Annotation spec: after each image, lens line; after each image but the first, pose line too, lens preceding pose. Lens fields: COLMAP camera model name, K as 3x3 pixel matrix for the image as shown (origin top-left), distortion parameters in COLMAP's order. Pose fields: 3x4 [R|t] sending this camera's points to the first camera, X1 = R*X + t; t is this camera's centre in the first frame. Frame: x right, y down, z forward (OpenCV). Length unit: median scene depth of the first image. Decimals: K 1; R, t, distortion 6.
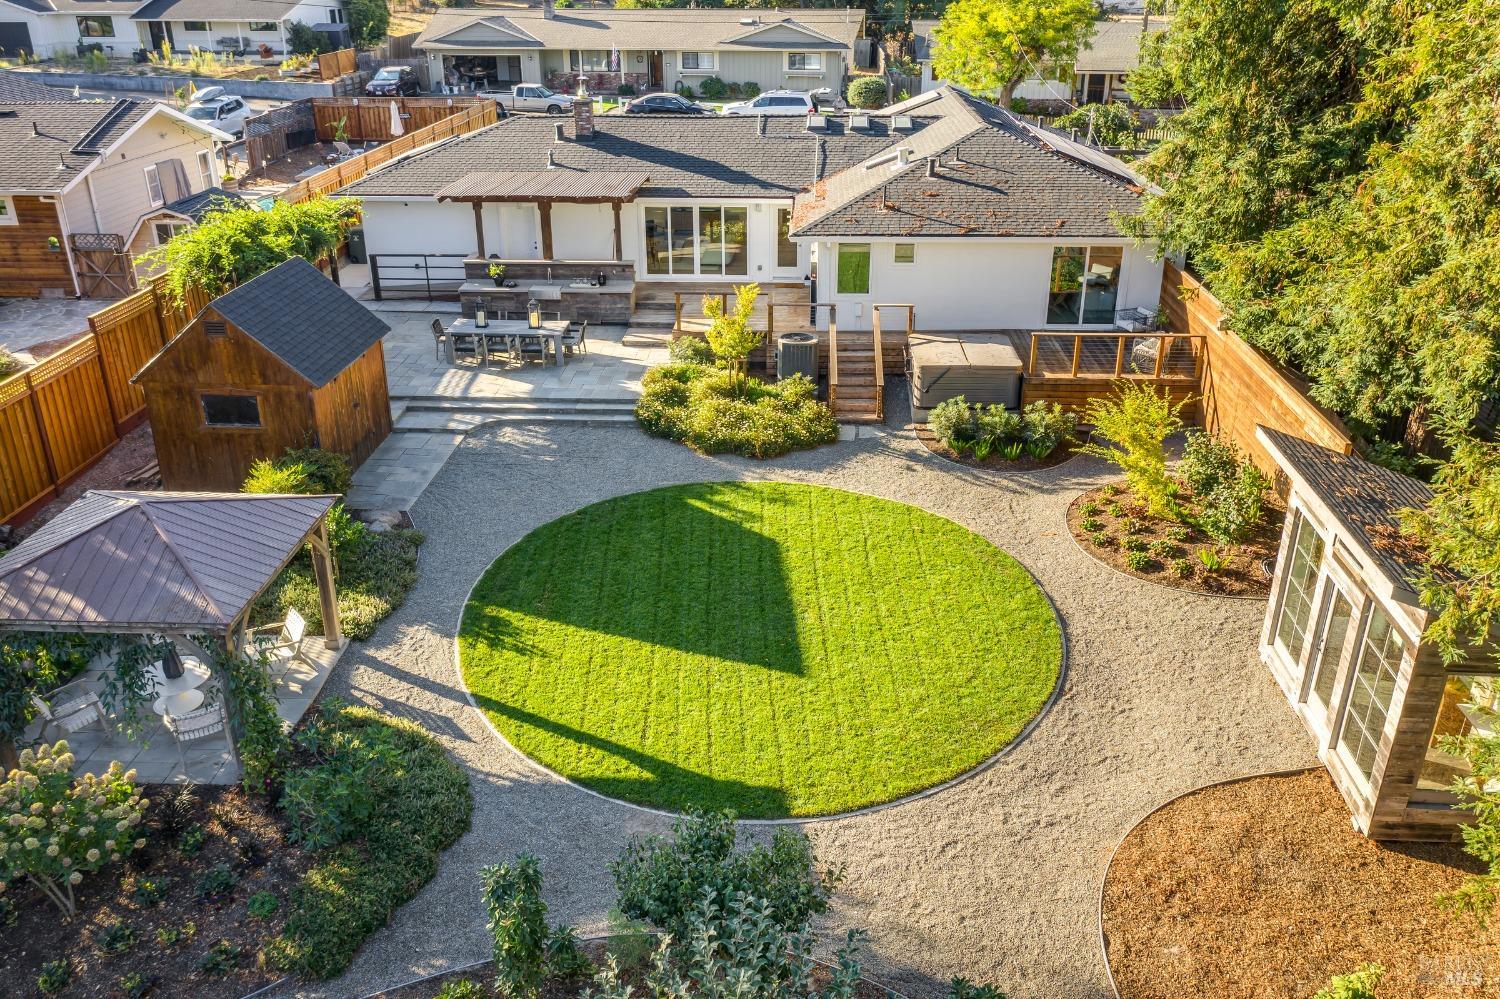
lens RADIAL K [[1213.2, 0, 750.0], [0, 1213.2, 499.5], [0, 0, 1]] dist [-0.010414, 0.005383]
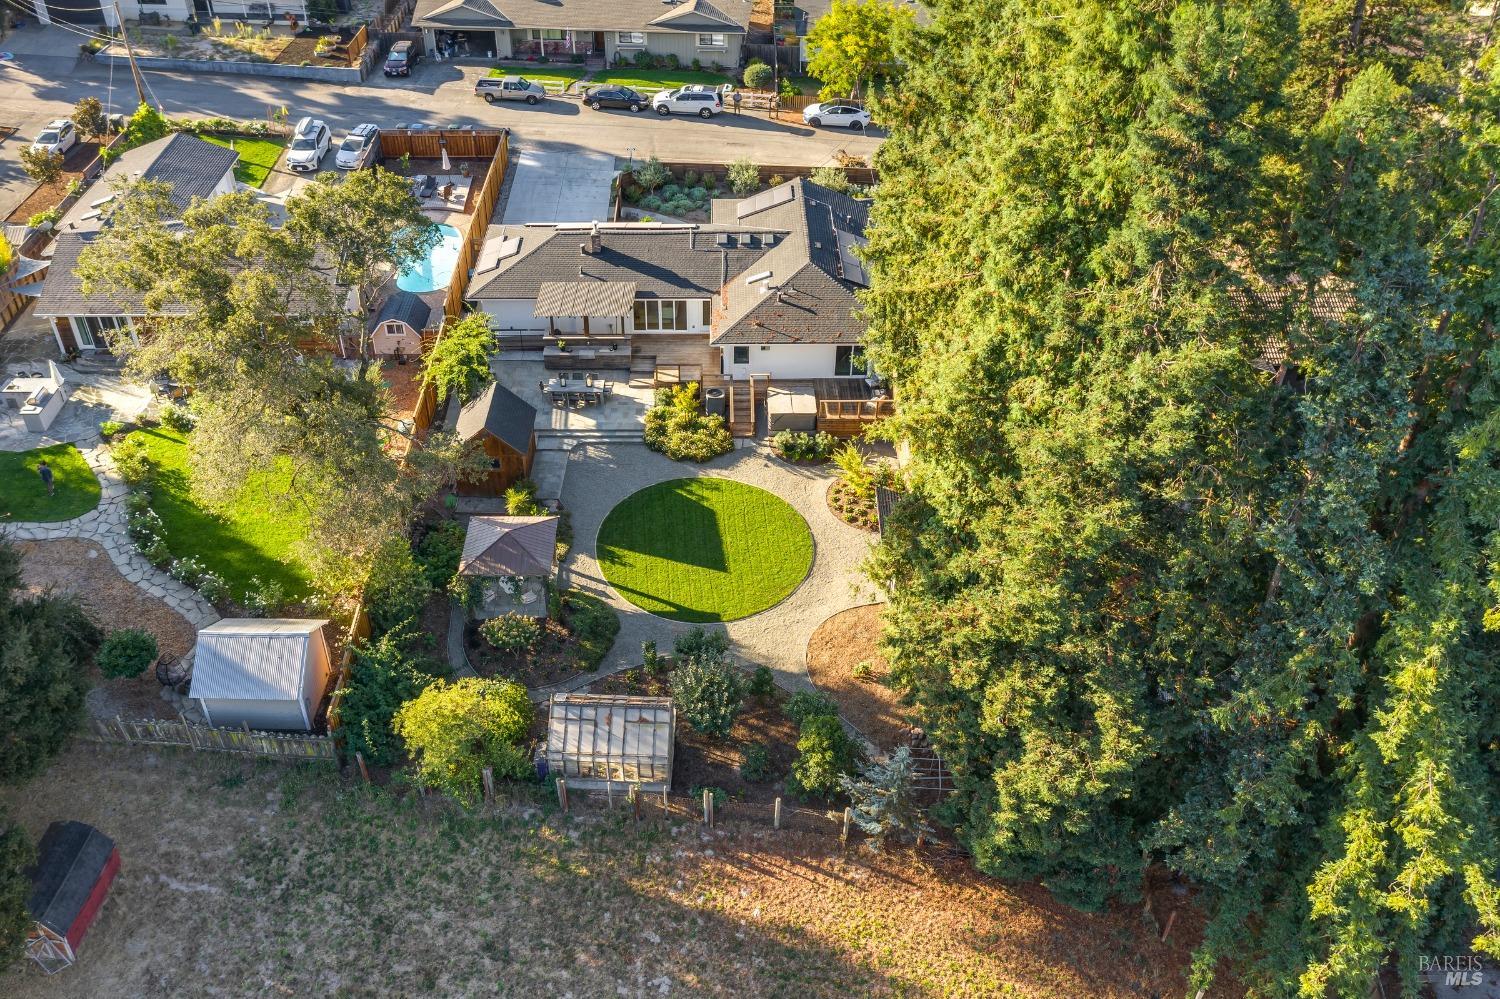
lens RADIAL K [[1302.6, 0, 684.0], [0, 1302.6, 499.9], [0, 0, 1]] dist [-0.002537, 0.001298]
pose [[0.999514, -0.024985, 0.018639, -0.061481], [0.020416, 0.976564, 0.214255, -0.430587], [-0.023556, -0.213770, 0.976600, -1.246755]]
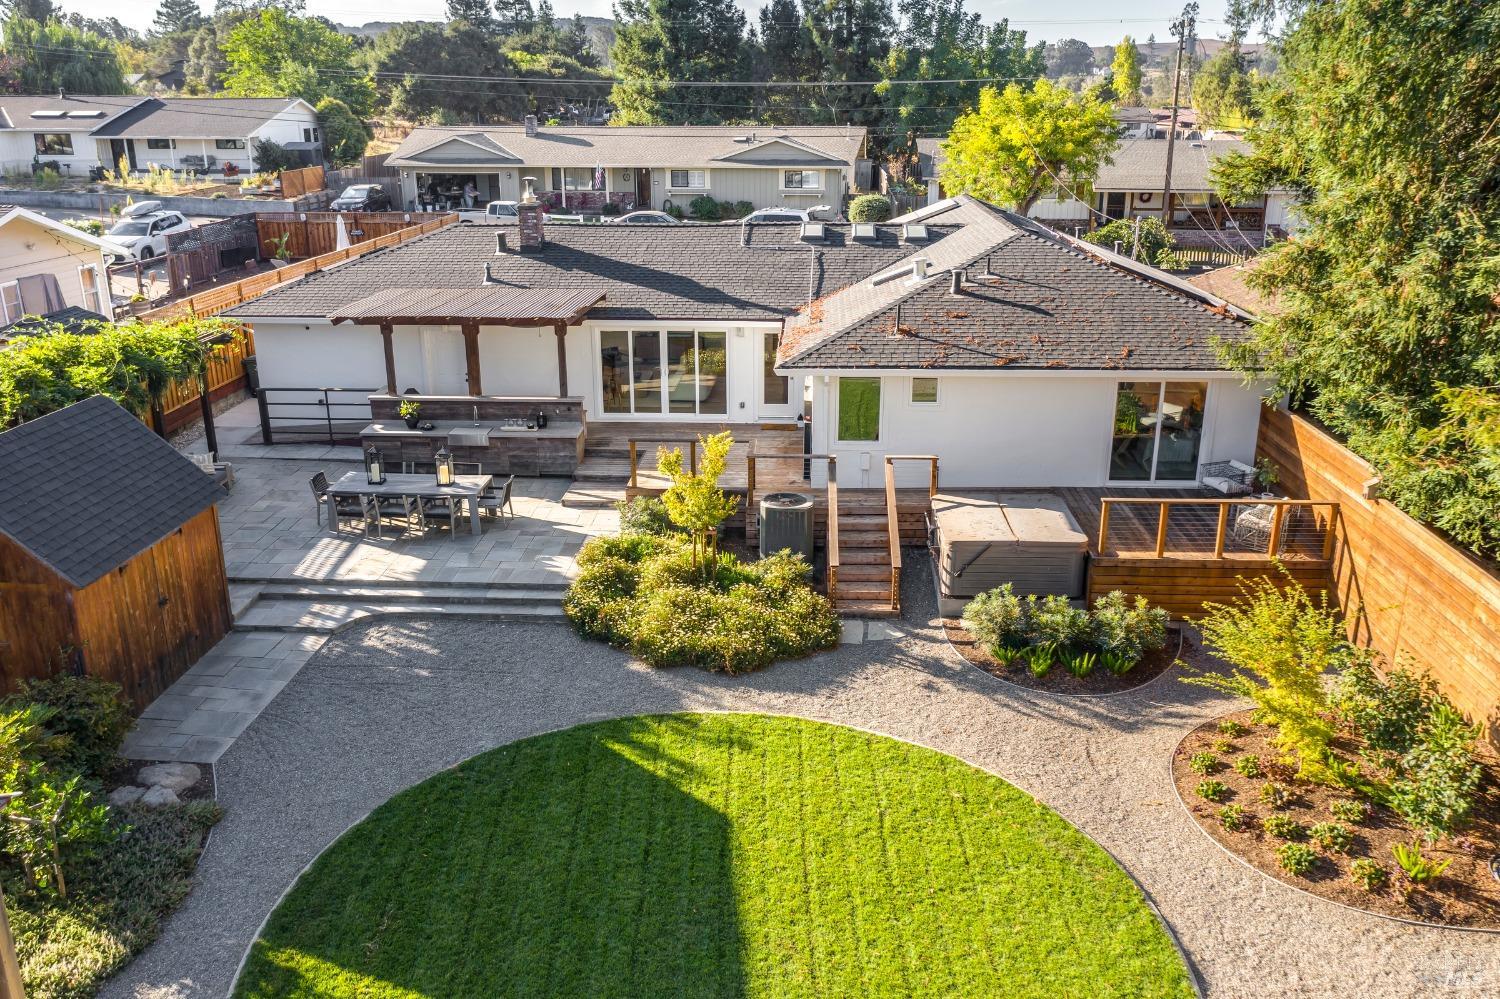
lens RADIAL K [[1213.2, 0, 750.0], [0, 1213.2, 499.5], [0, 0, 1]] dist [-0.010414, 0.005383]
pose [[0.999996, 0.001961, -0.001874, 0.017681], [-0.002140, 0.994923, -0.100620, -0.055705], [0.001667, 0.100624, 0.994923, 0.237817]]
